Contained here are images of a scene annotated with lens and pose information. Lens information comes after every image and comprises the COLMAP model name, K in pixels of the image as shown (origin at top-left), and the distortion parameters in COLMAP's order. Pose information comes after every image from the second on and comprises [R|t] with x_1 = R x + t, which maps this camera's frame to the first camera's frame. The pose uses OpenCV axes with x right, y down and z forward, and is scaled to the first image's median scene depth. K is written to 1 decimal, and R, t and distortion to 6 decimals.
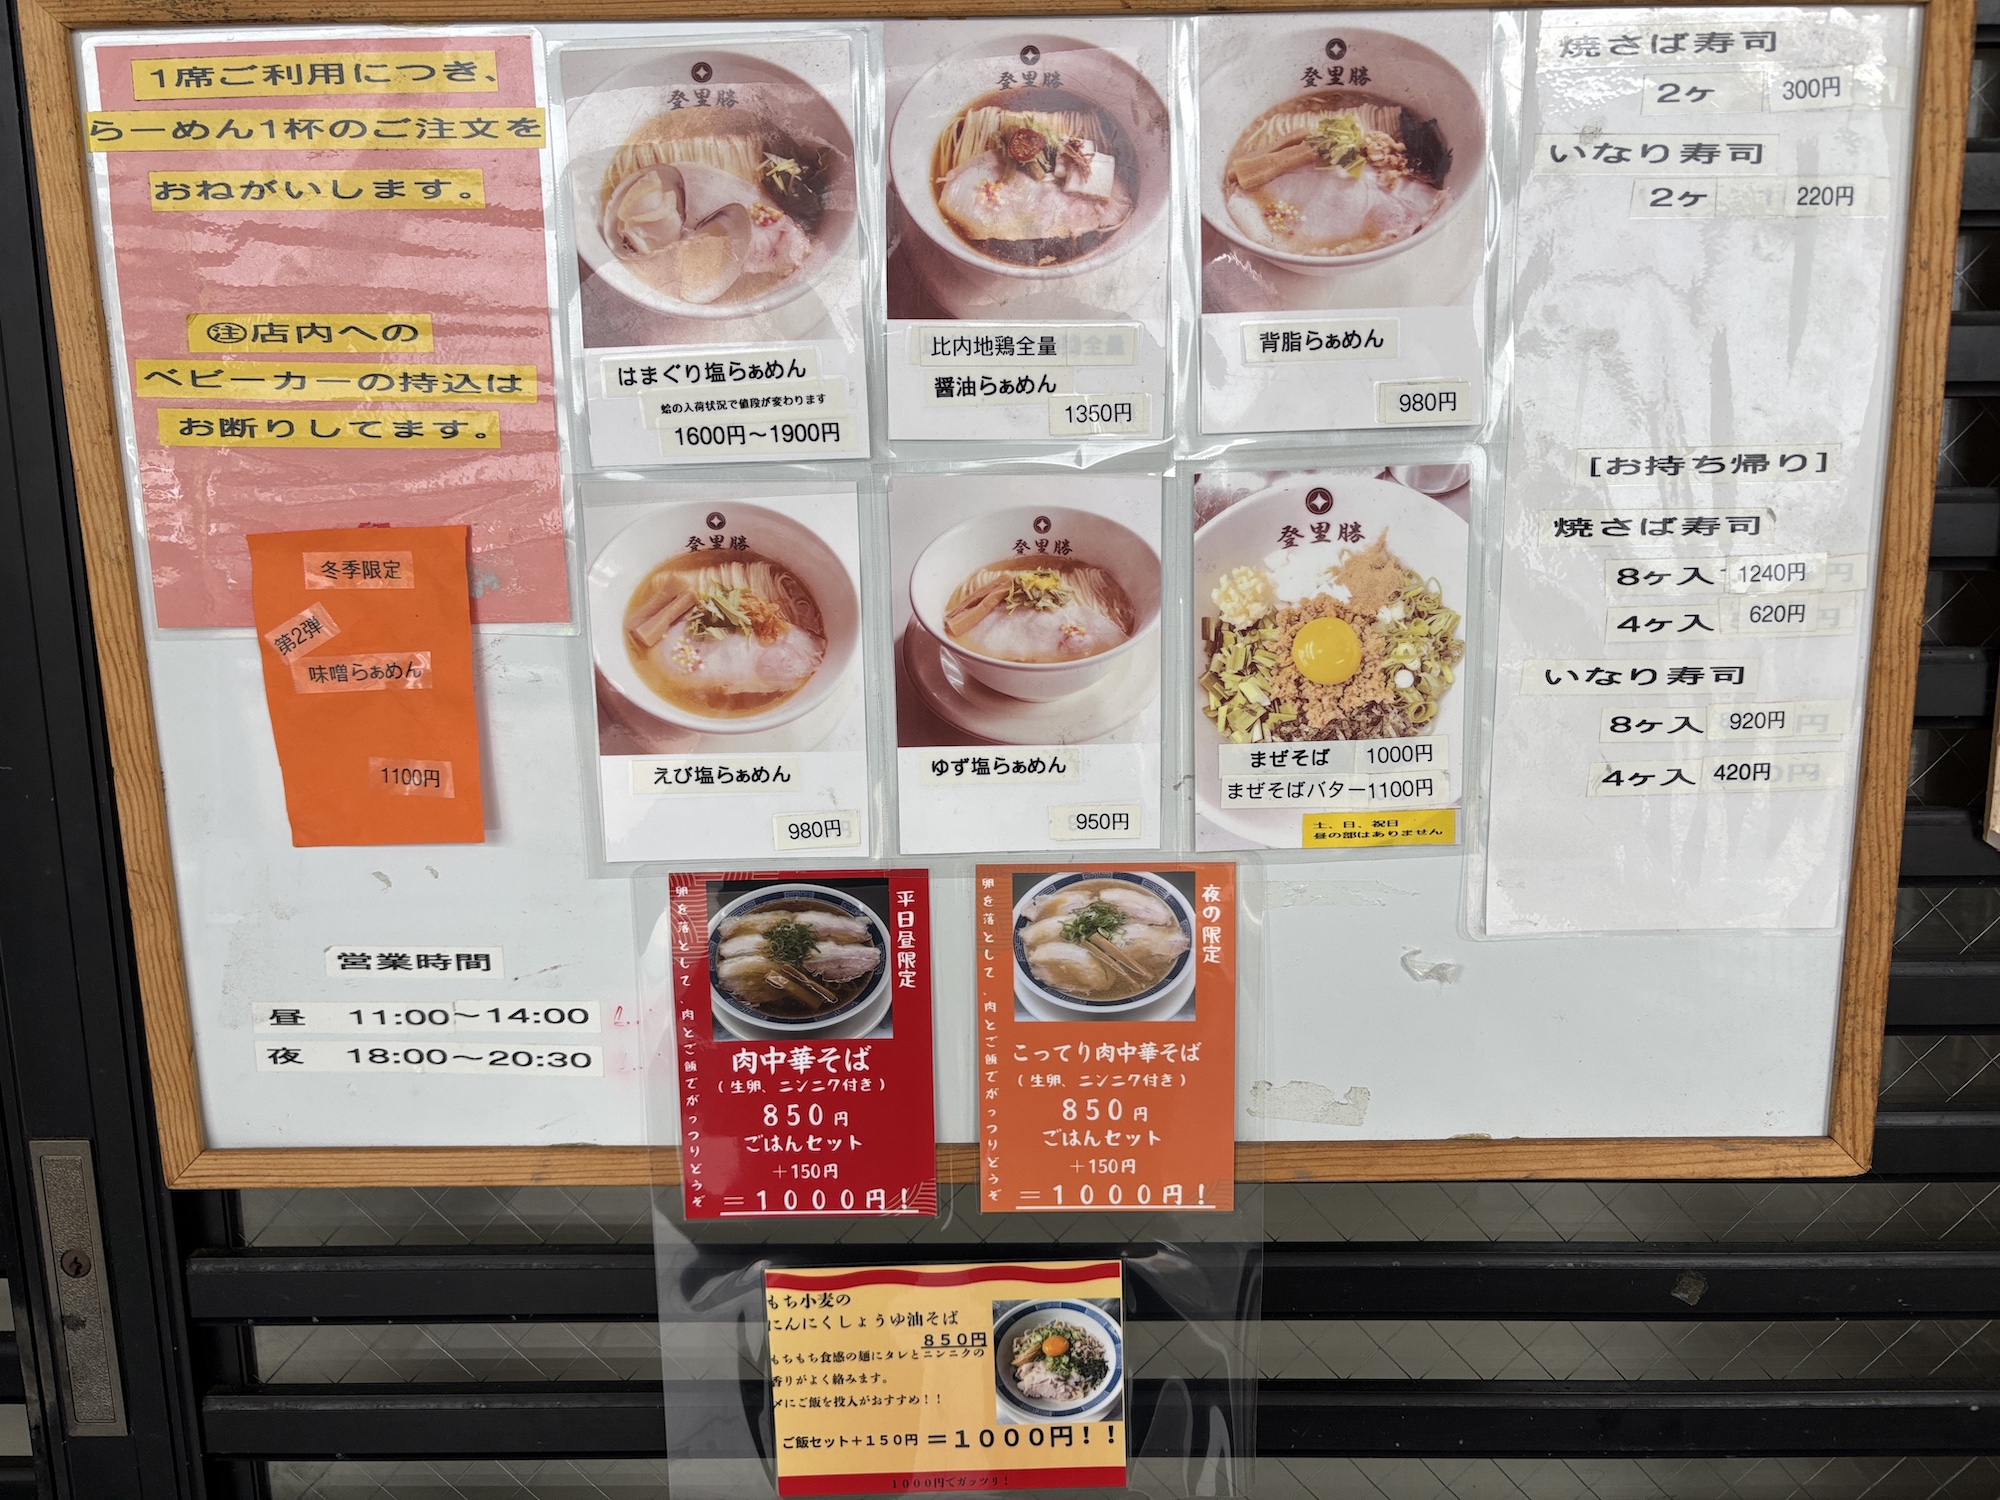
lens RADIAL K [[1516.5, 0, 998.2], [0, 1516.5, 748.6], [0, 0, 1]] dist [-0.002157, -0.018314]
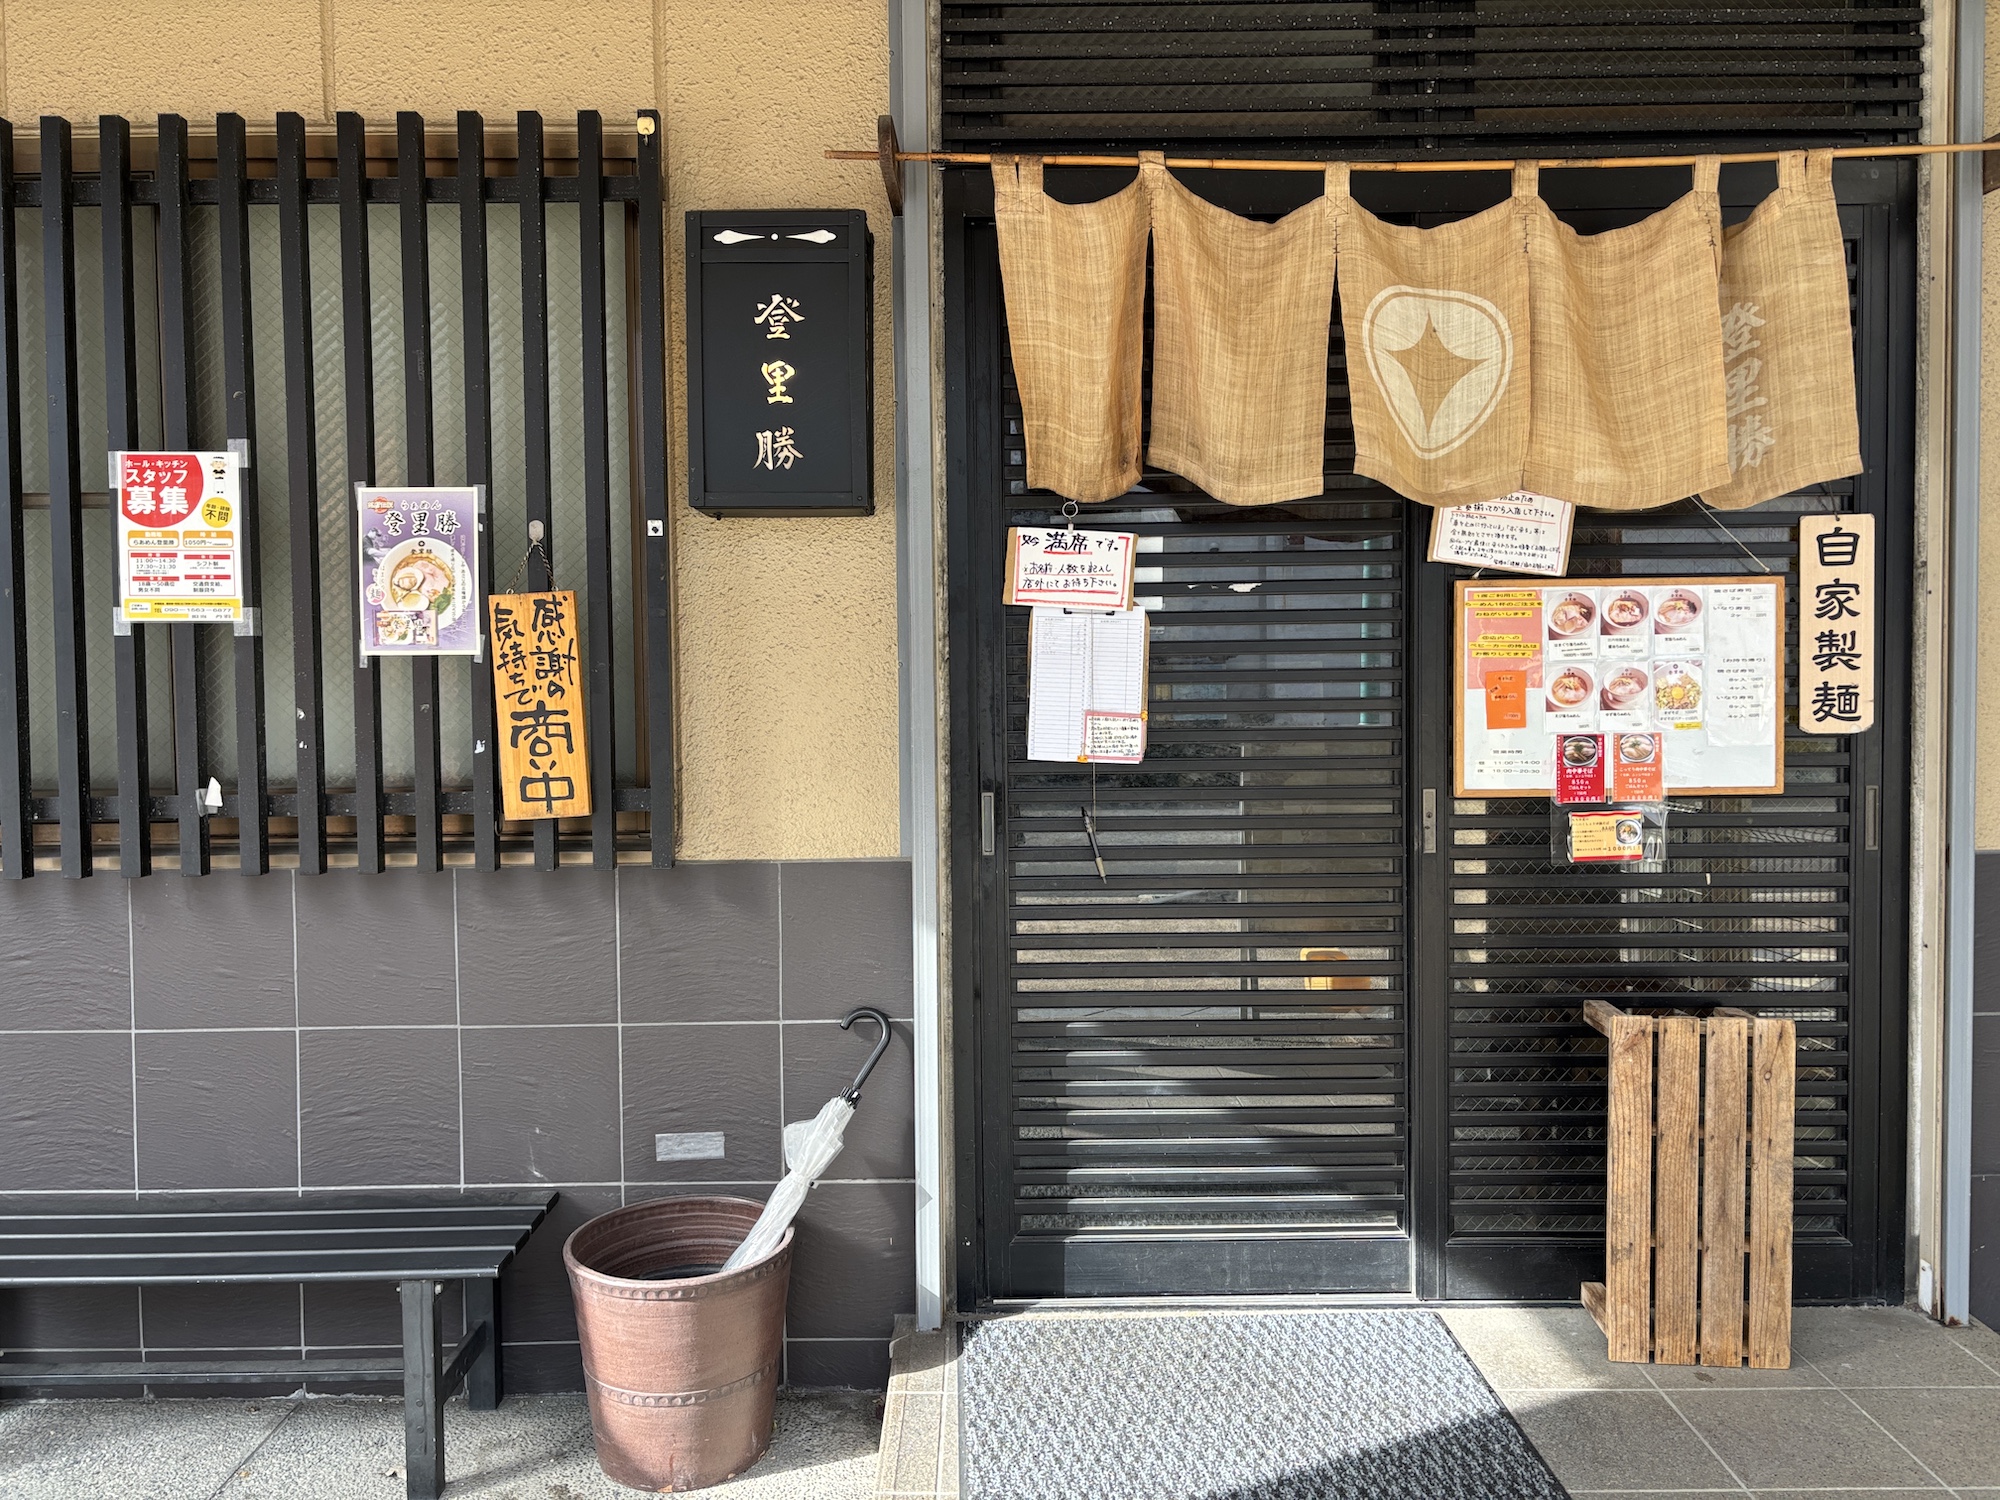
lens RADIAL K [[1516.5, 0, 1001.7], [0, 1516.5, 752.1], [0, 0, 1]] dist [-0.002157, -0.018314]
pose [[0.999956, -0.001025, -0.009320, -2.191298], [-0.000338, 0.989415, -0.145112, 0.948463], [0.009370, 0.145109, 0.989371, -4.449626]]
